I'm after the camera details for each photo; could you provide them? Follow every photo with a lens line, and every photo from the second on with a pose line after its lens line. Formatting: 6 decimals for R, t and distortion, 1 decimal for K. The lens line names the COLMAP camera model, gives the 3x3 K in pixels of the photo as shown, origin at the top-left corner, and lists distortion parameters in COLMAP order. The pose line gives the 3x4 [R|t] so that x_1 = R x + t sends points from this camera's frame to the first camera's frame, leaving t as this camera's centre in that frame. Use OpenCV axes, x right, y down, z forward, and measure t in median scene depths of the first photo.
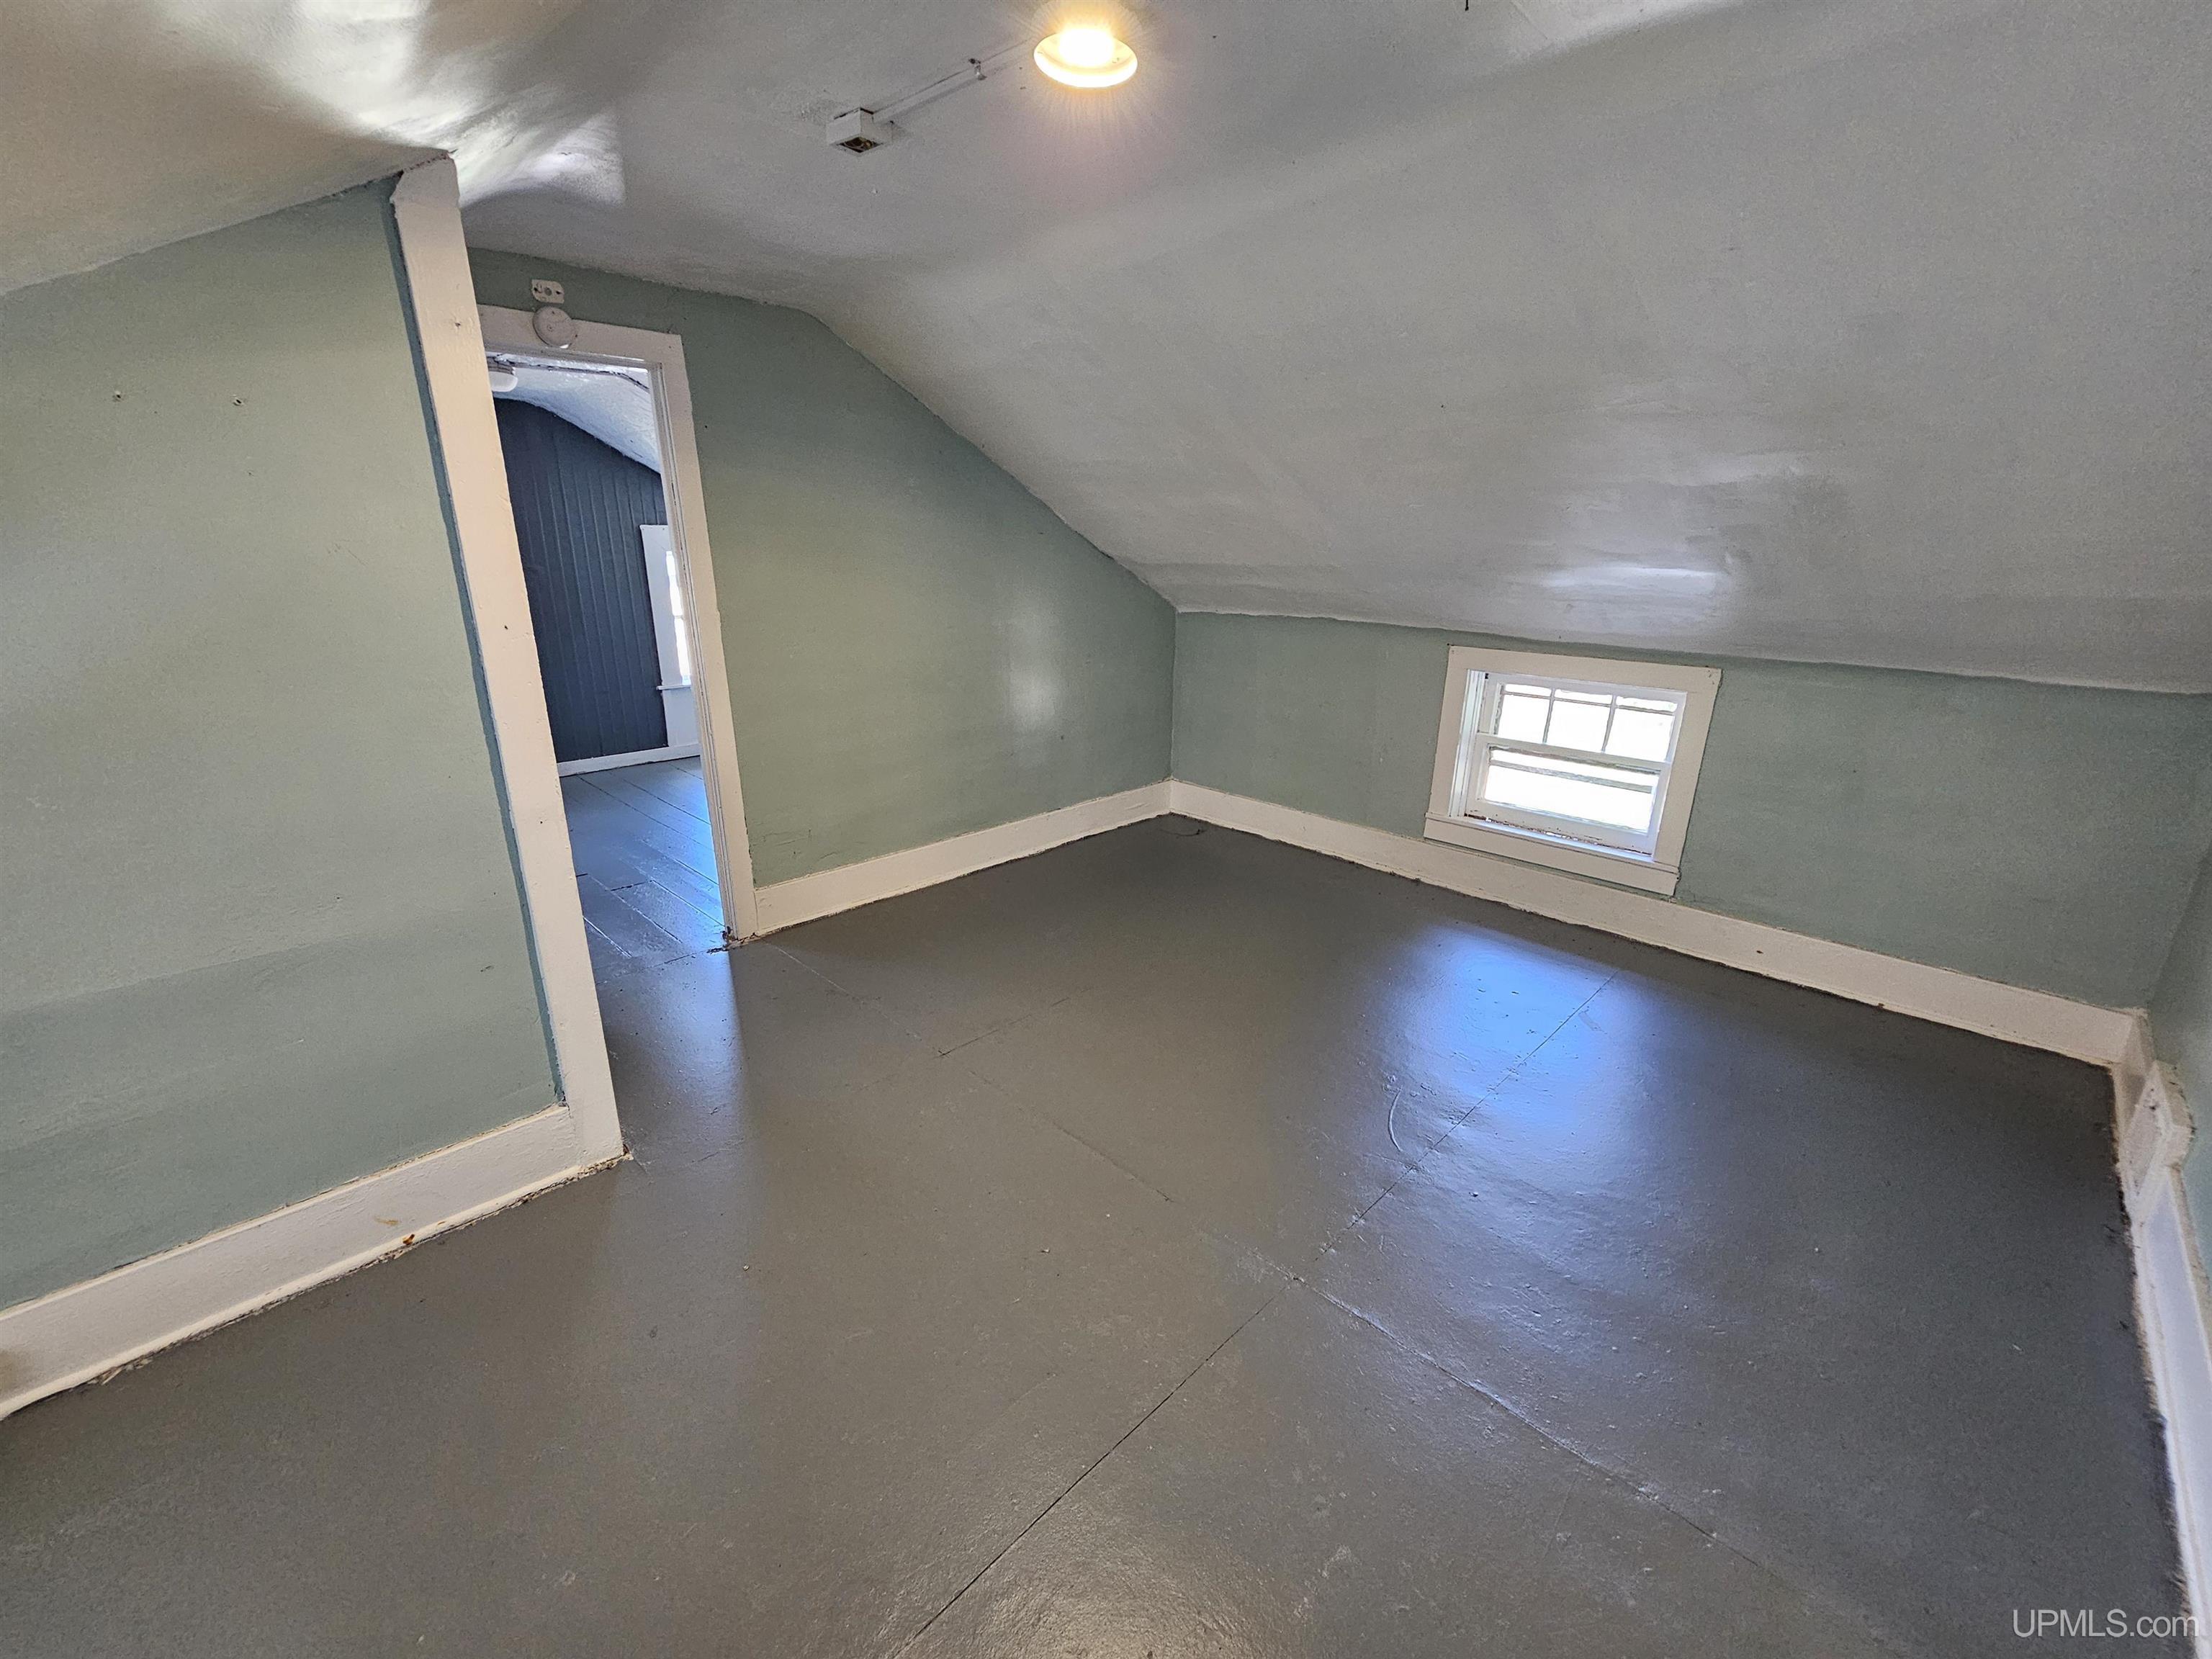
lens RADIAL K [[924.1, 0, 1044.5], [0, 924.1, 836.0], [0, 0, 1]] dist [0.001977, 0.000257]
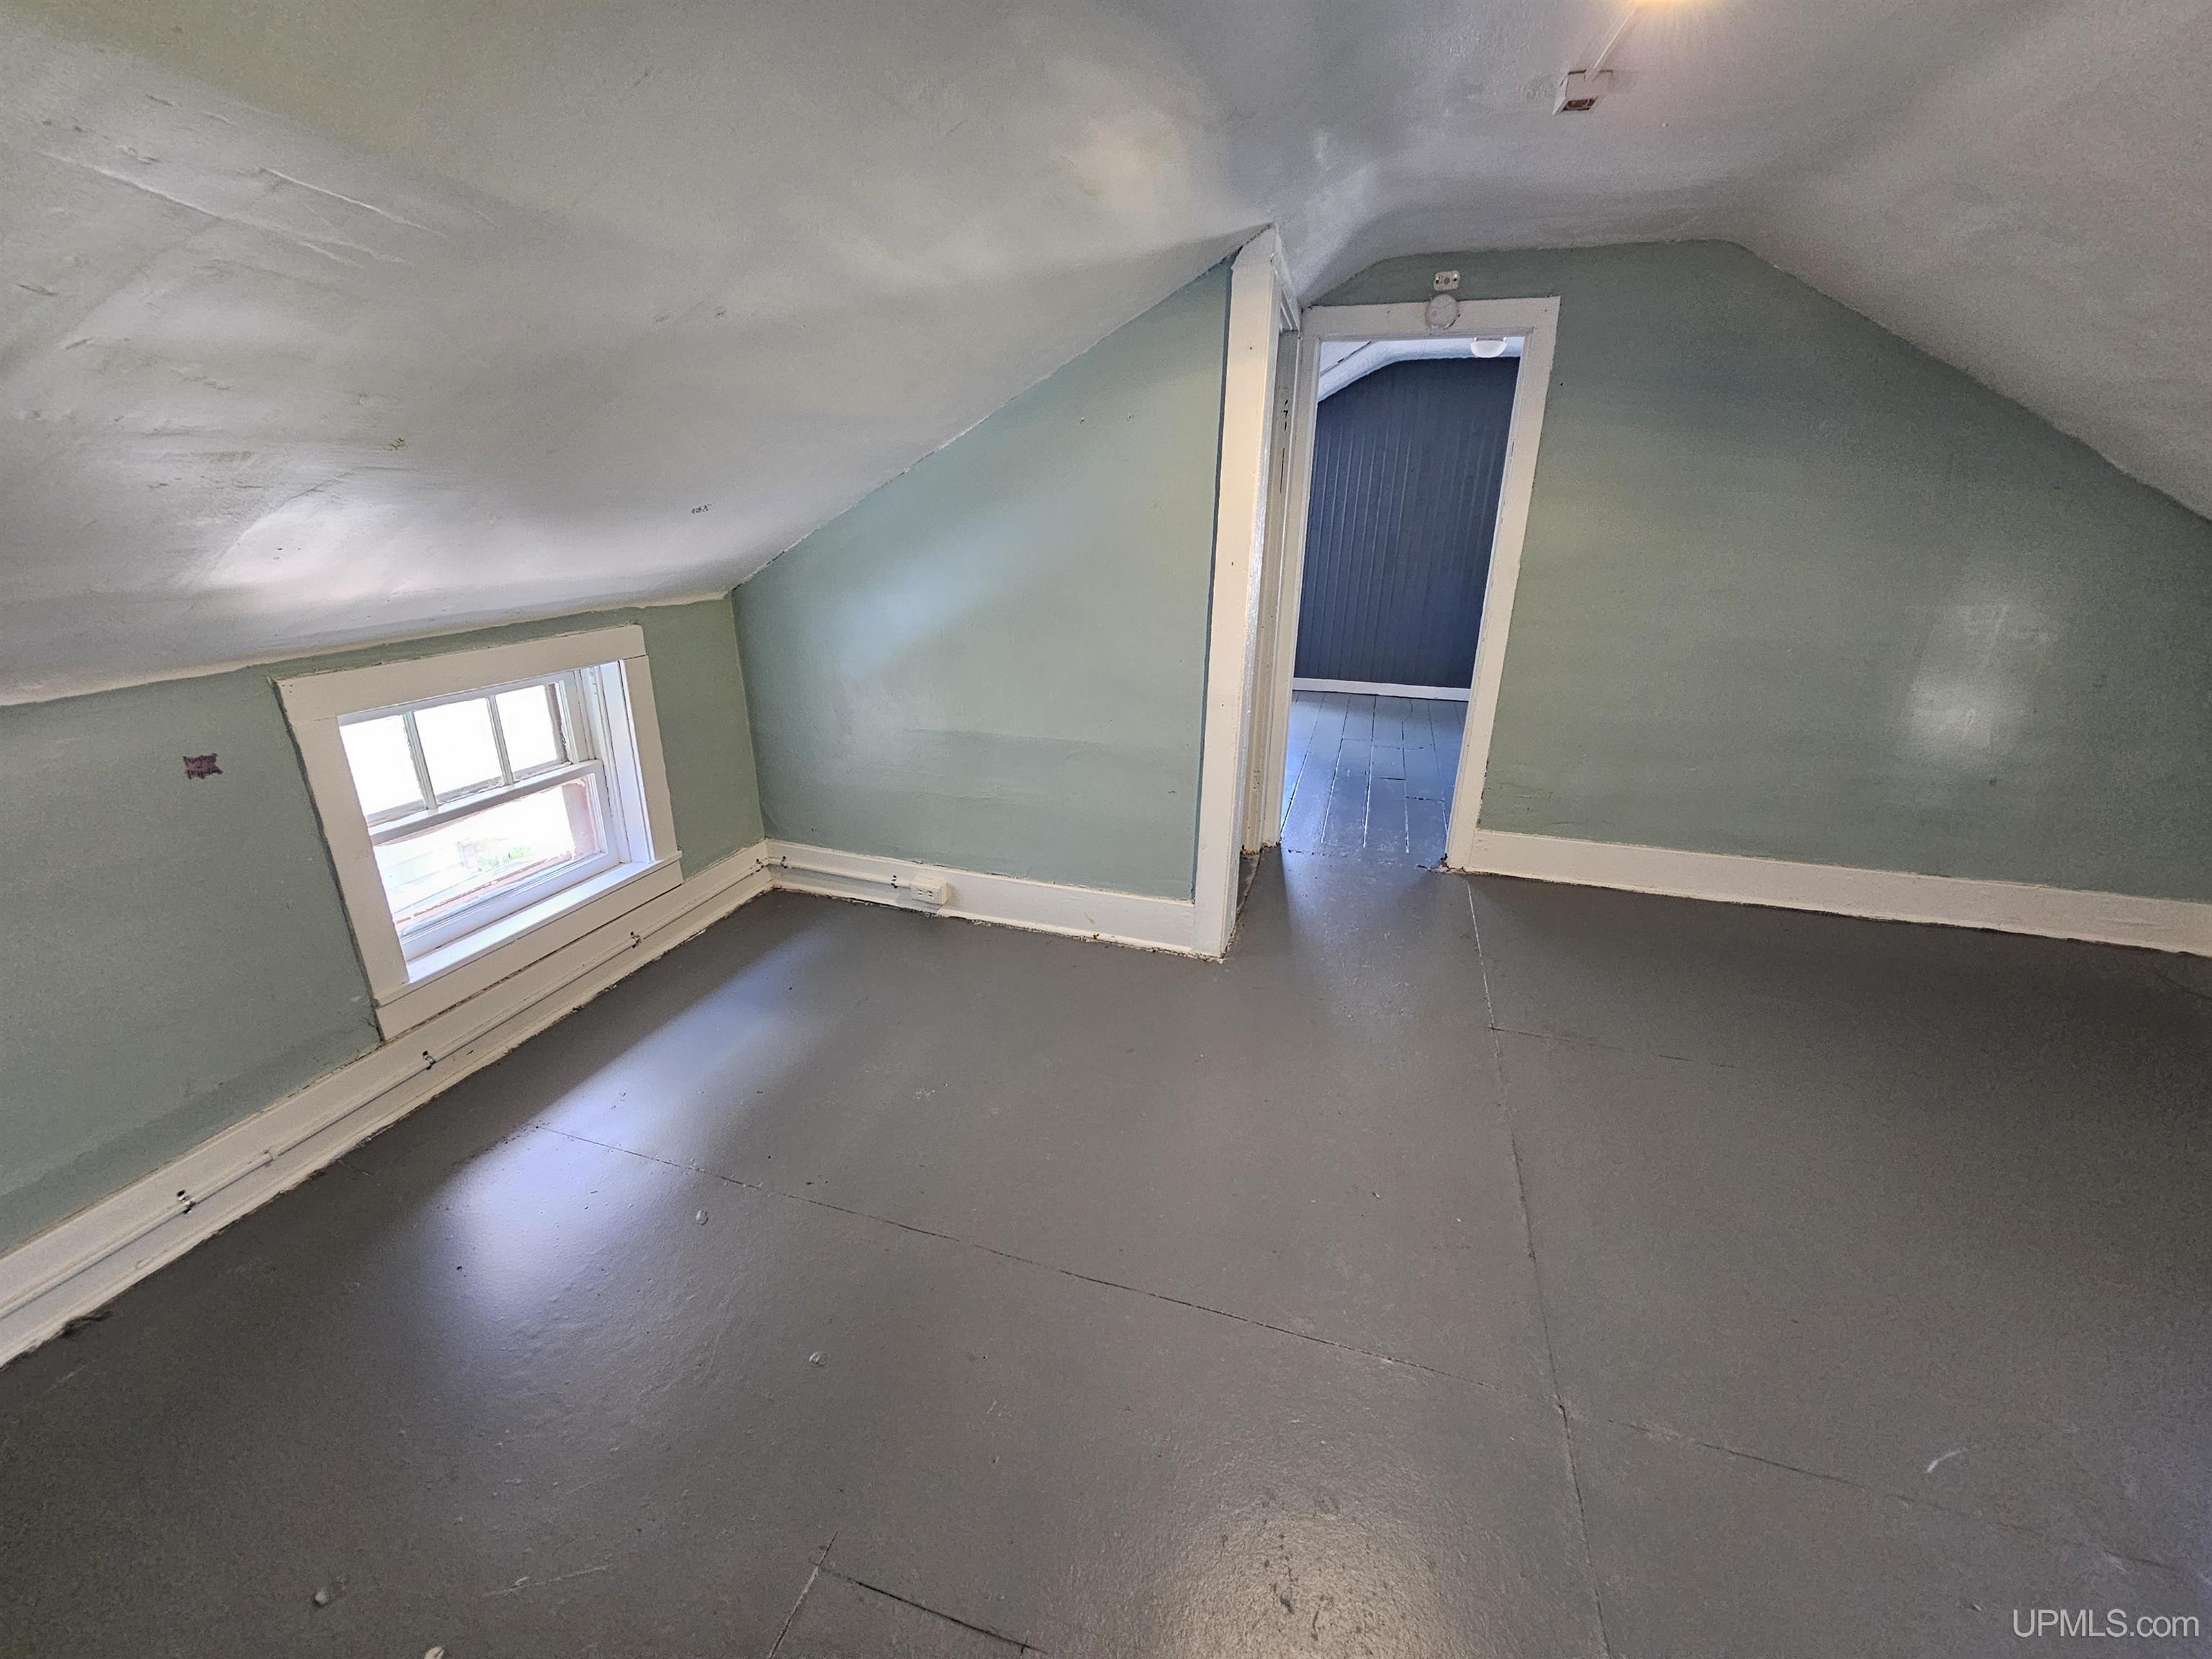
lens RADIAL K [[901.3, 0, 1098.5], [0, 901.3, 834.1], [0, 0, 1]] dist [-0.000856, -0.000496]
pose [[0.471969, 0.324070, -0.819893, 0.389800], [-0.262464, 0.939470, 0.220247, -0.059649], [0.841640, 0.111242, 0.528457, 0.094404]]
